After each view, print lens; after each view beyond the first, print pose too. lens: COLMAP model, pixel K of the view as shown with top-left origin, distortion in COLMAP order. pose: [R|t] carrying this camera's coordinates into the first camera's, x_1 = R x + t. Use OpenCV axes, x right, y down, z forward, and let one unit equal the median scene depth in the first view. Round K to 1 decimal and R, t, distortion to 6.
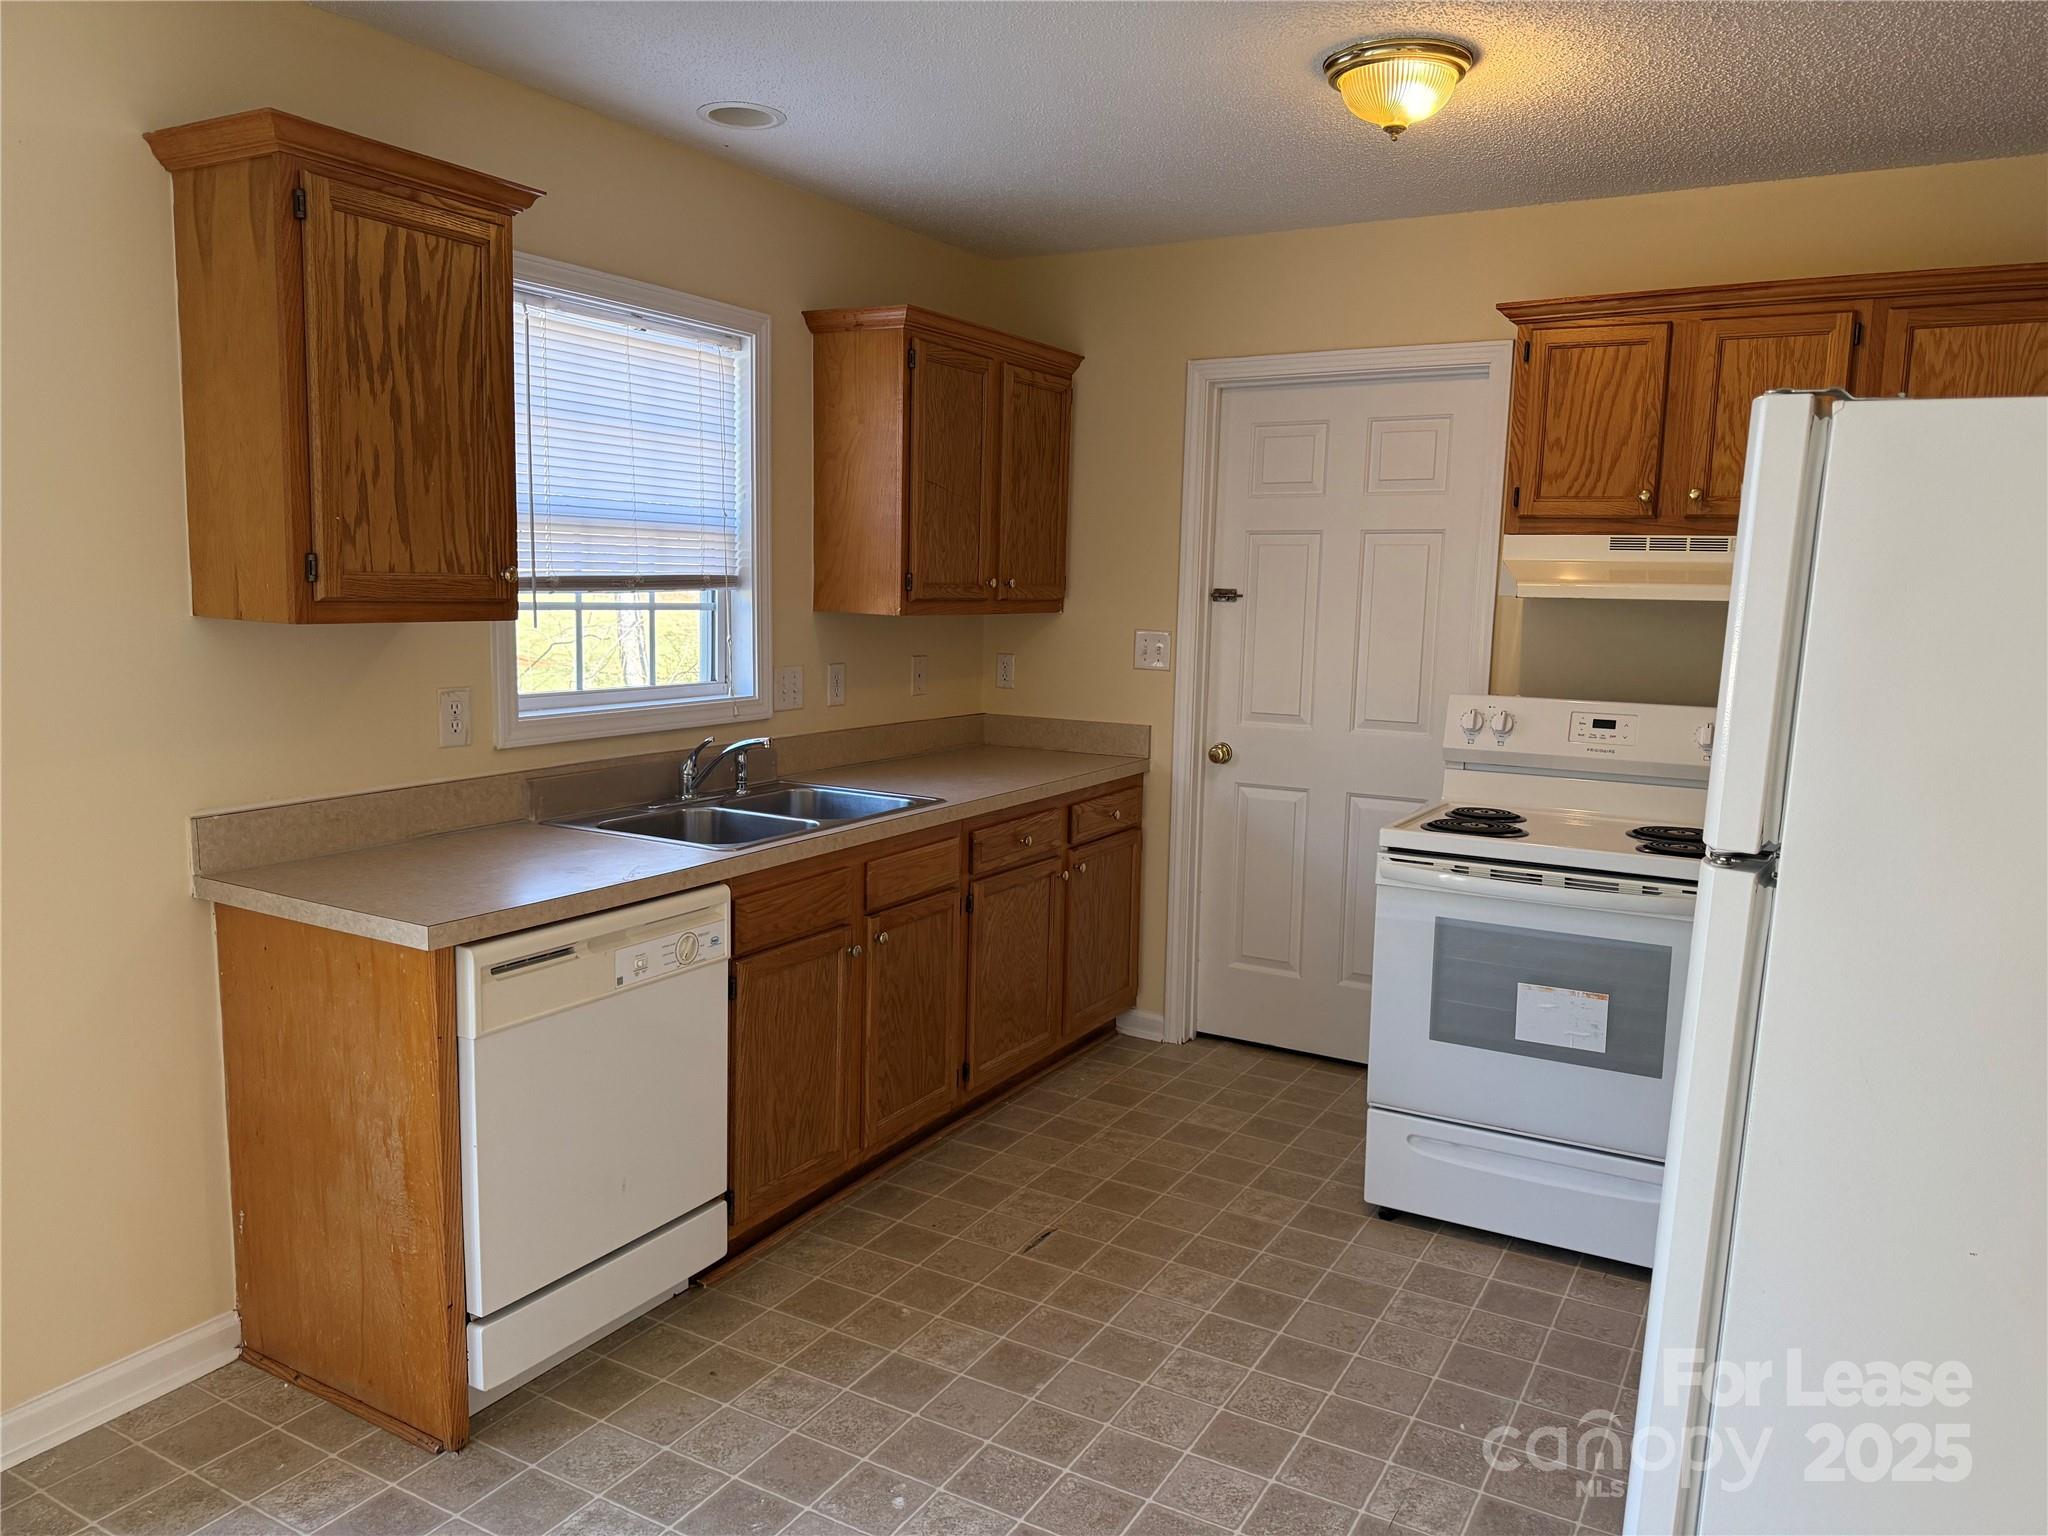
lens RADIAL K [[1454.7, 0, 1009.3], [0, 1454.7, 812.1], [0, 0, 1]] dist [0.080799, -0.086576]
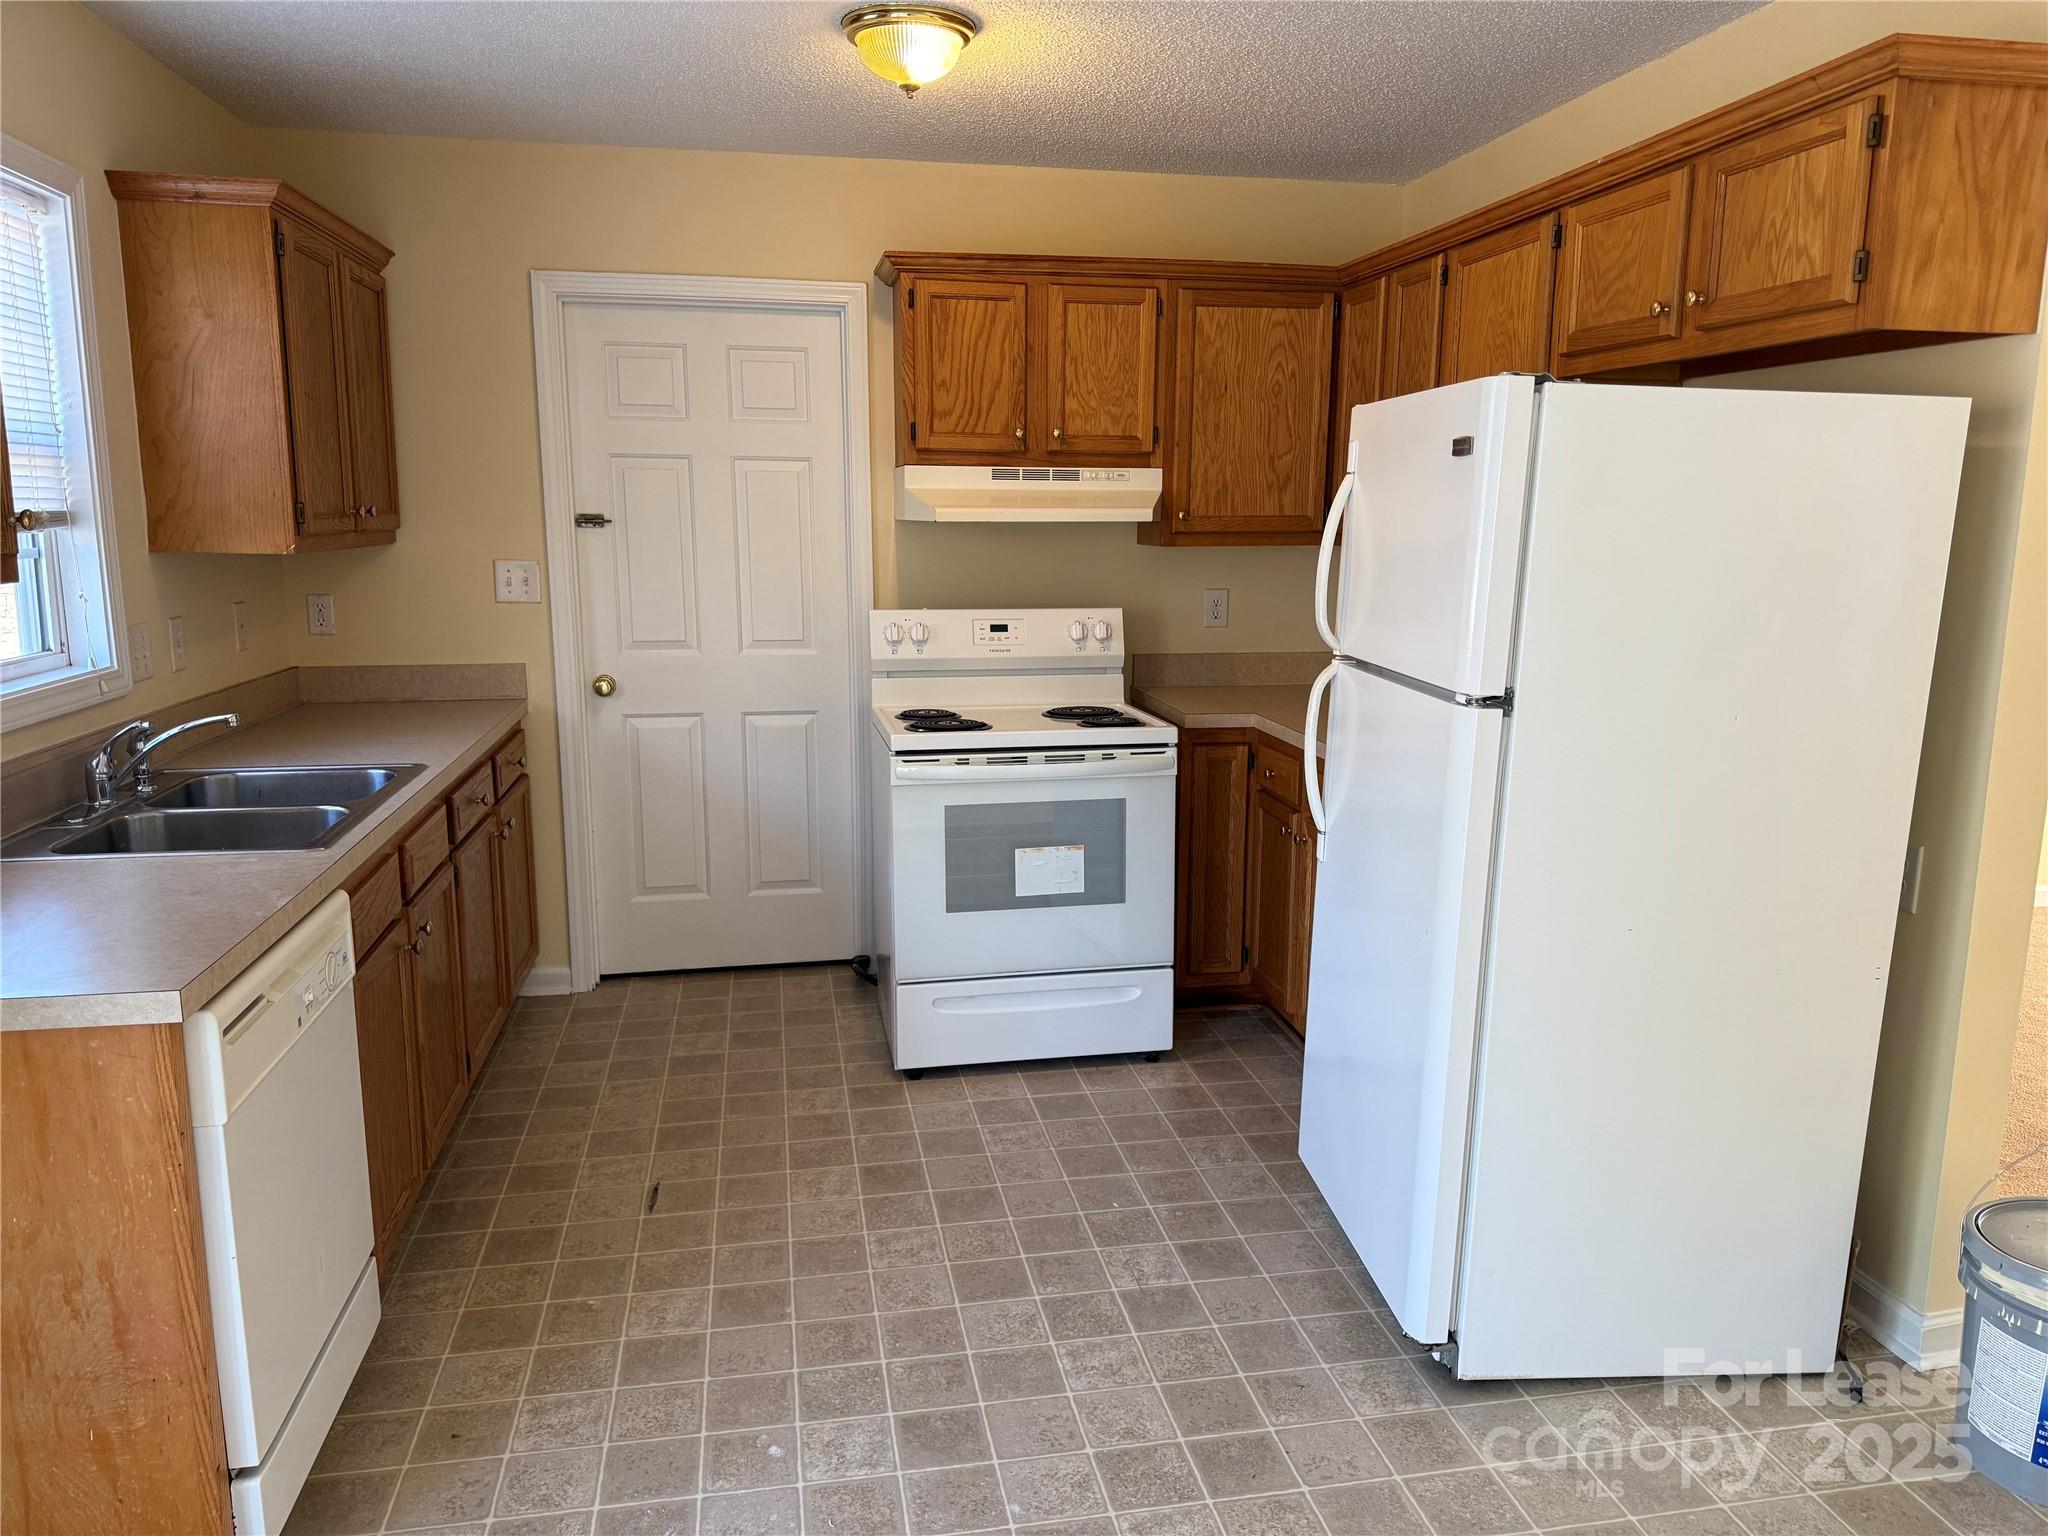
lens RADIAL K [[1454.7, 0, 1029.3], [0, 1454.7, 813.7], [0, 0, 1]] dist [0.080799, -0.086576]
pose [[0.757324, -0.152815, 0.634908, -0.367616], [0.117288, 0.988255, 0.097960, -0.024923], [-0.642421, 0.000280, 0.766352, 0.090671]]
